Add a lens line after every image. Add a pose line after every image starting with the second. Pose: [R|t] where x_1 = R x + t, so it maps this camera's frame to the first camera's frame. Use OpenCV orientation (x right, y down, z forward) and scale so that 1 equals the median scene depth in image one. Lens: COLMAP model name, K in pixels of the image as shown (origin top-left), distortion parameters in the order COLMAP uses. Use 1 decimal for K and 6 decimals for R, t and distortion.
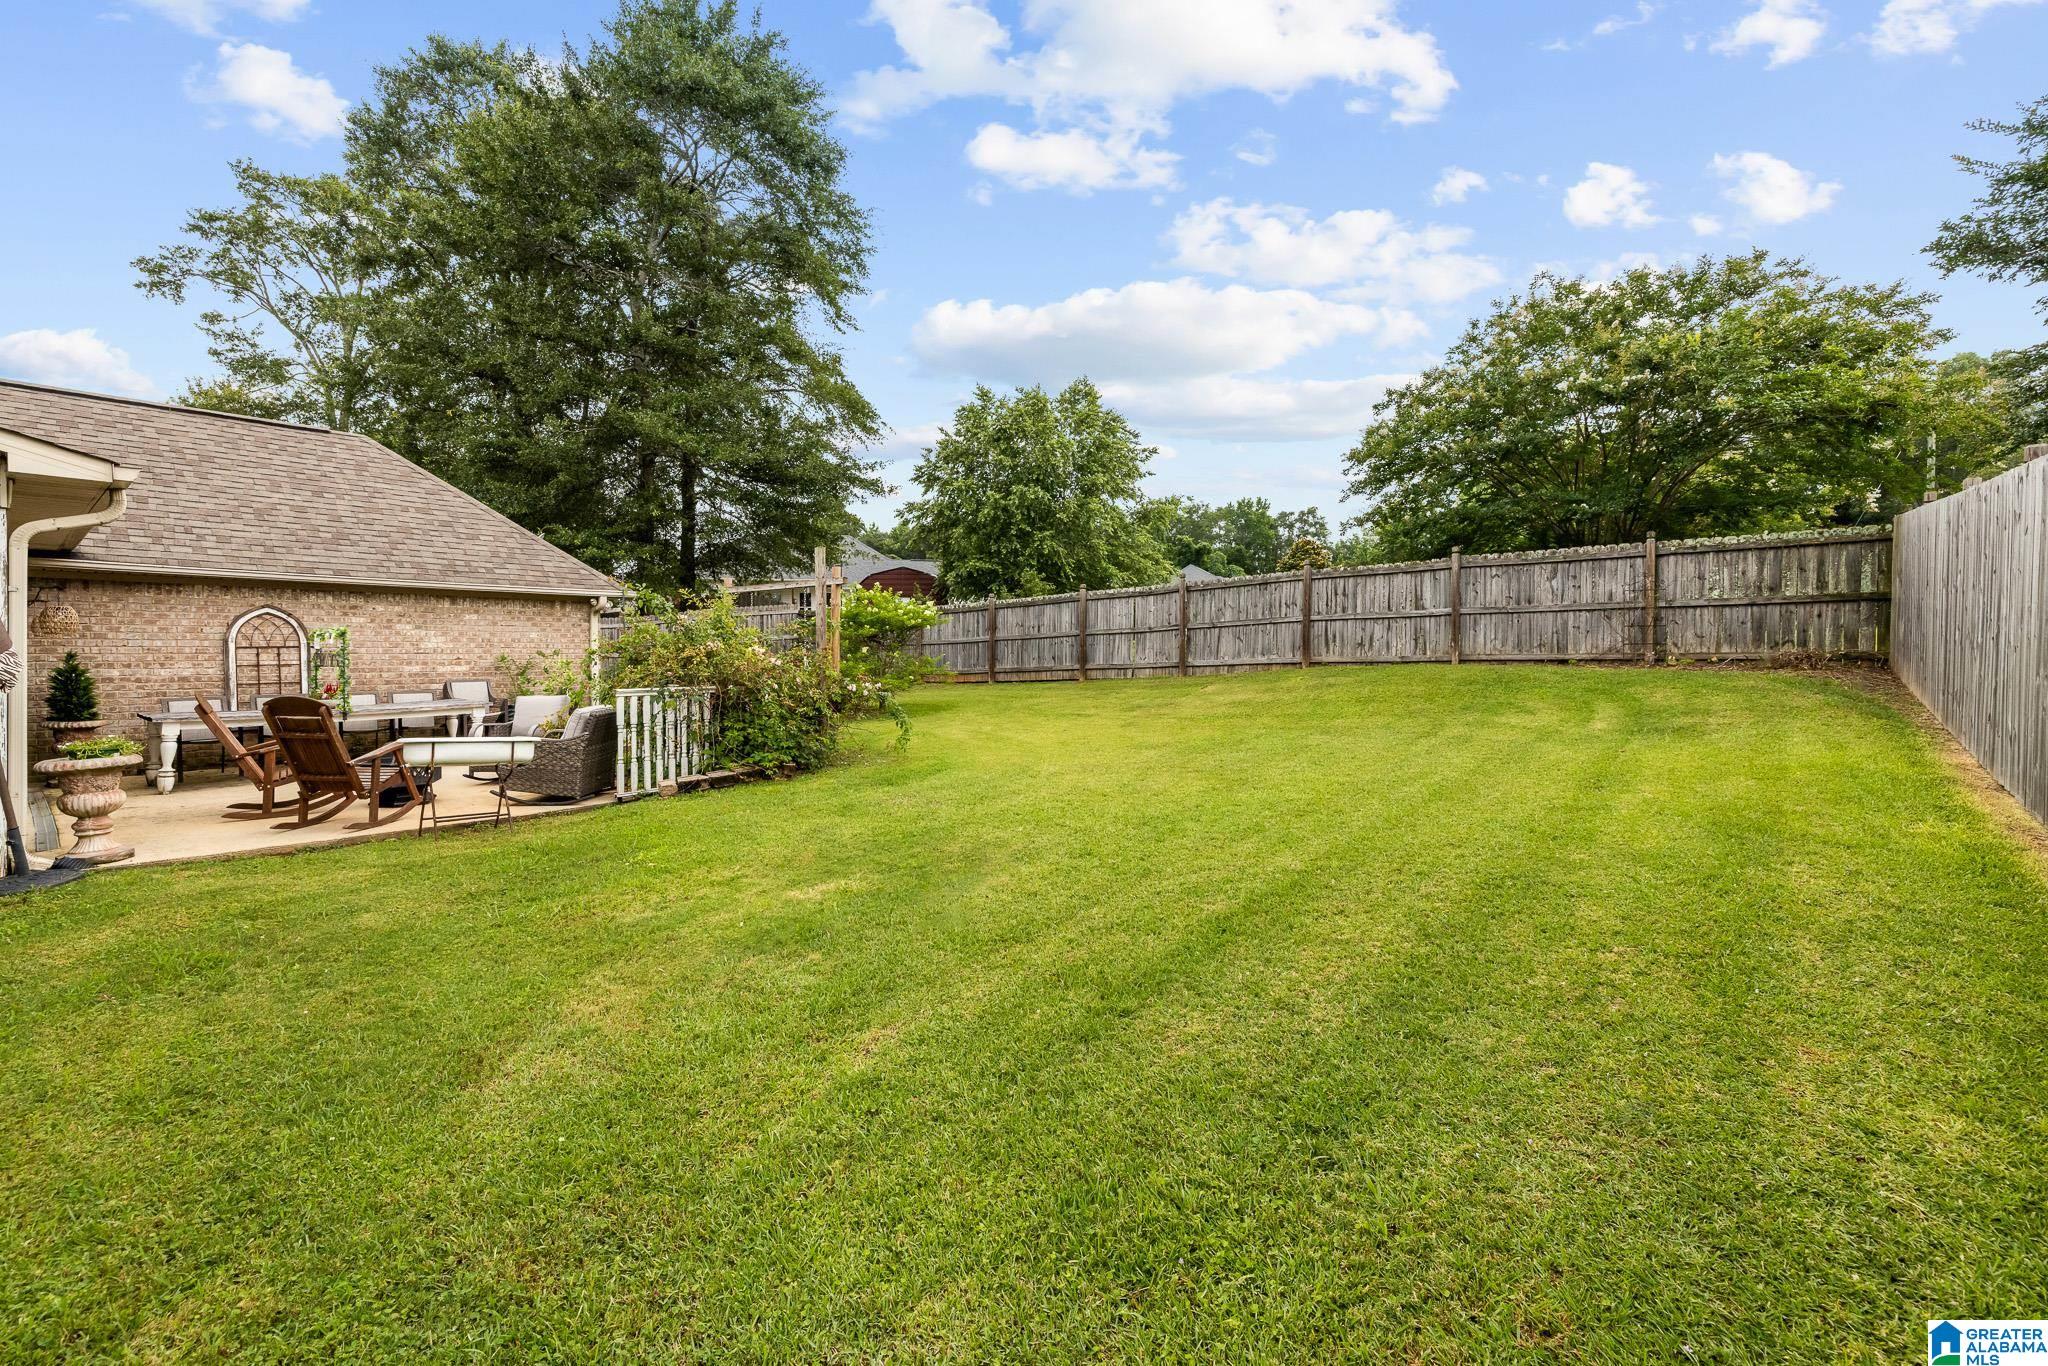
lens RADIAL K [[859.4, 0, 1027.2], [0, 859.4, 693.3], [0, 0, 1]] dist [-0.002000, -0.000557]
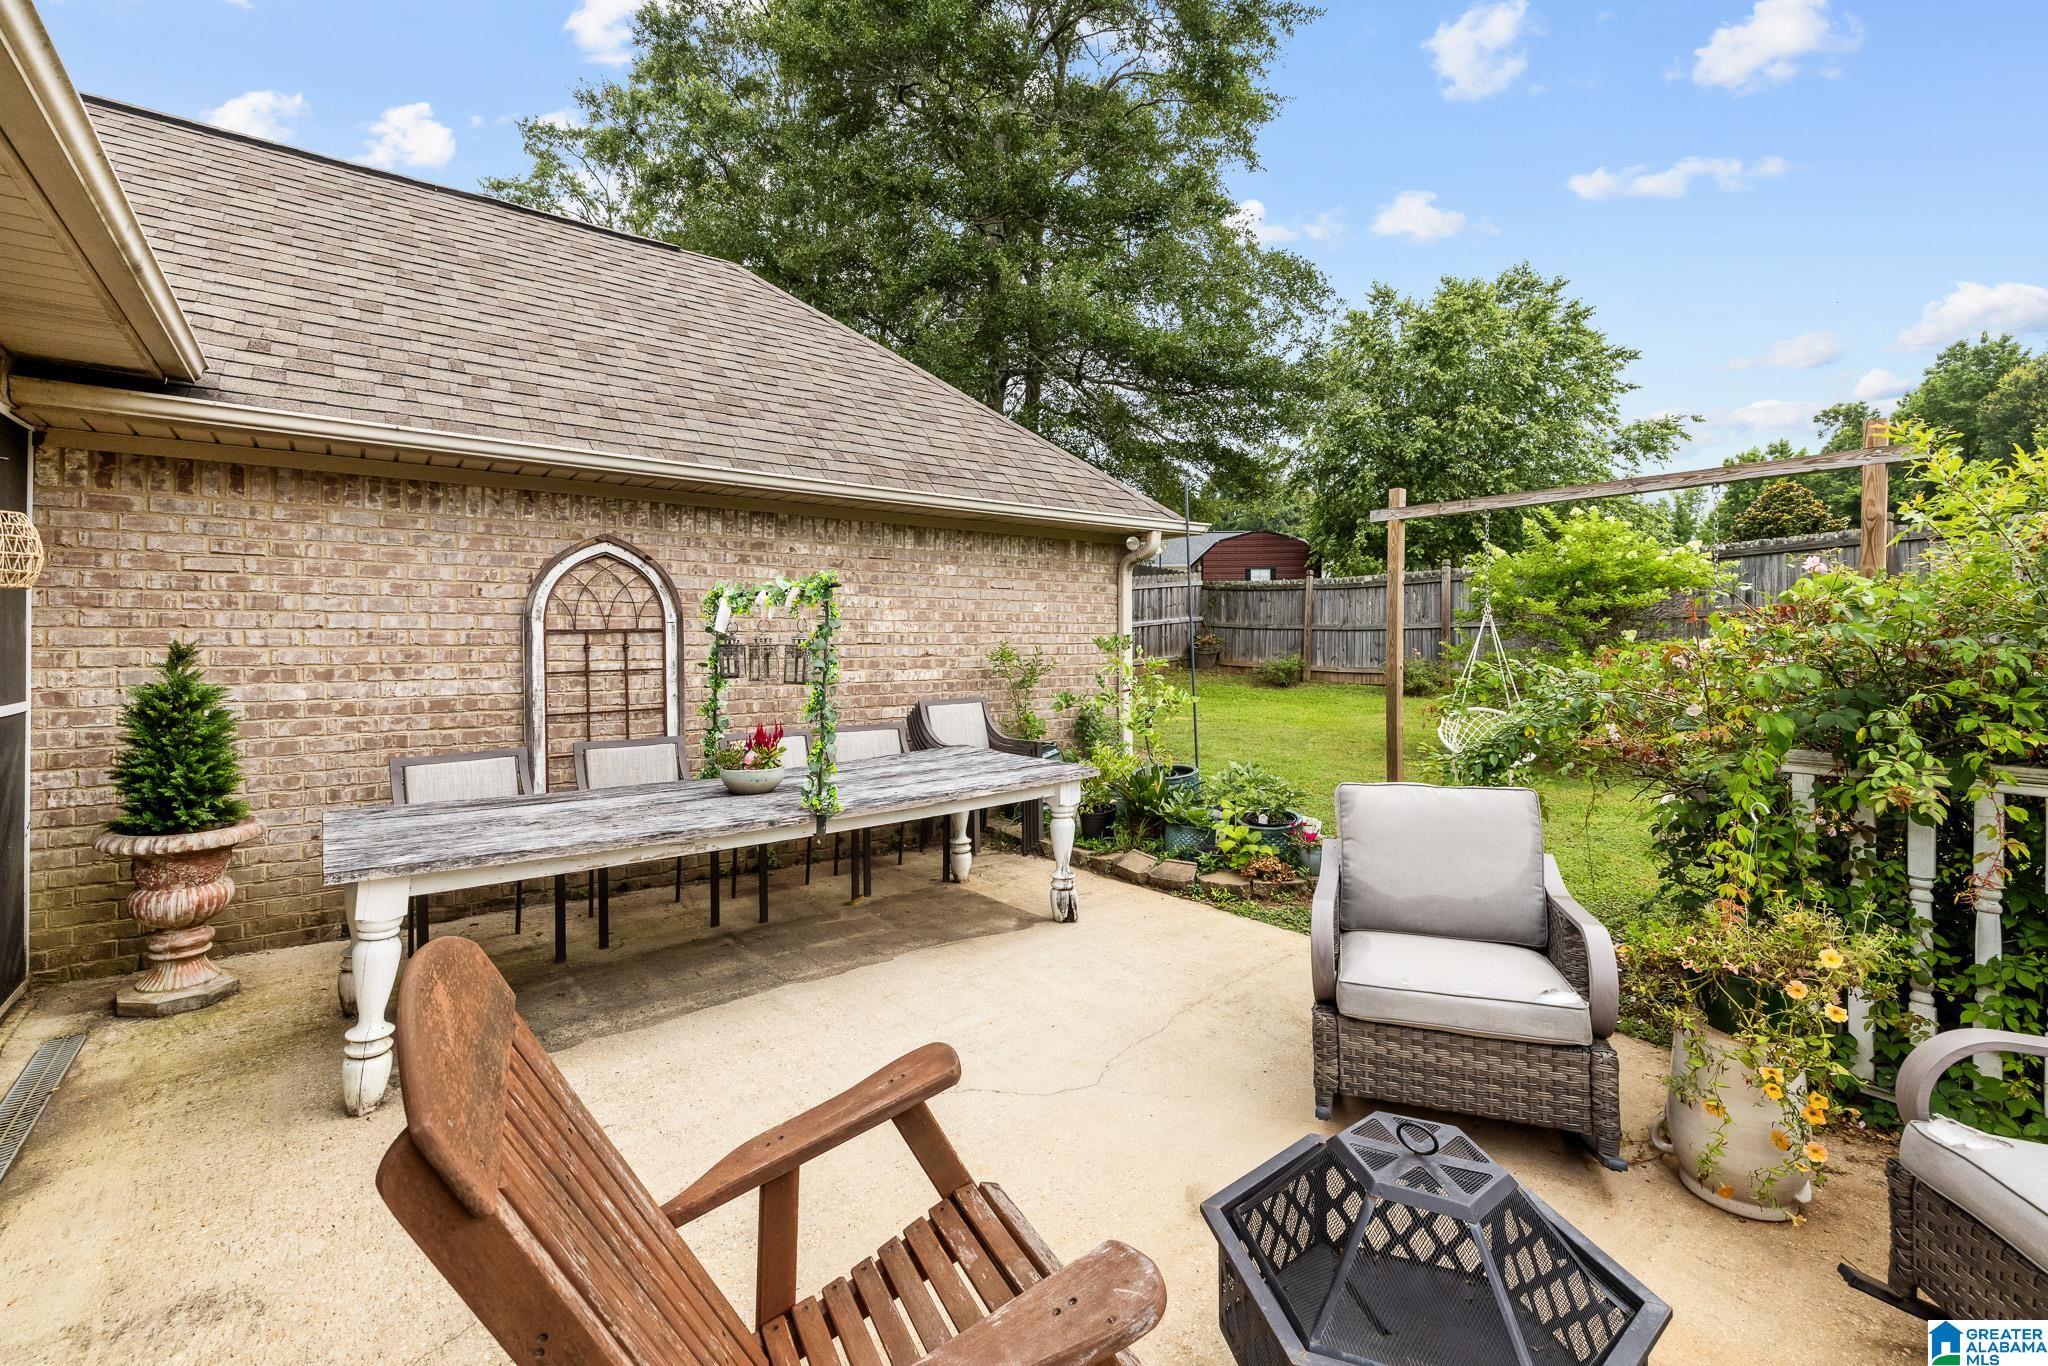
lens RADIAL K [[859.4, 0, 1020.9], [0, 859.4, 675.3], [0, 0, 1]] dist [-0.002000, -0.000557]
pose [[0.978143, 0.007510, -0.207795, -0.594335], [-0.008886, 0.999944, -0.005691, -0.030837], [0.207741, 0.007413, 0.978156, 0.621890]]
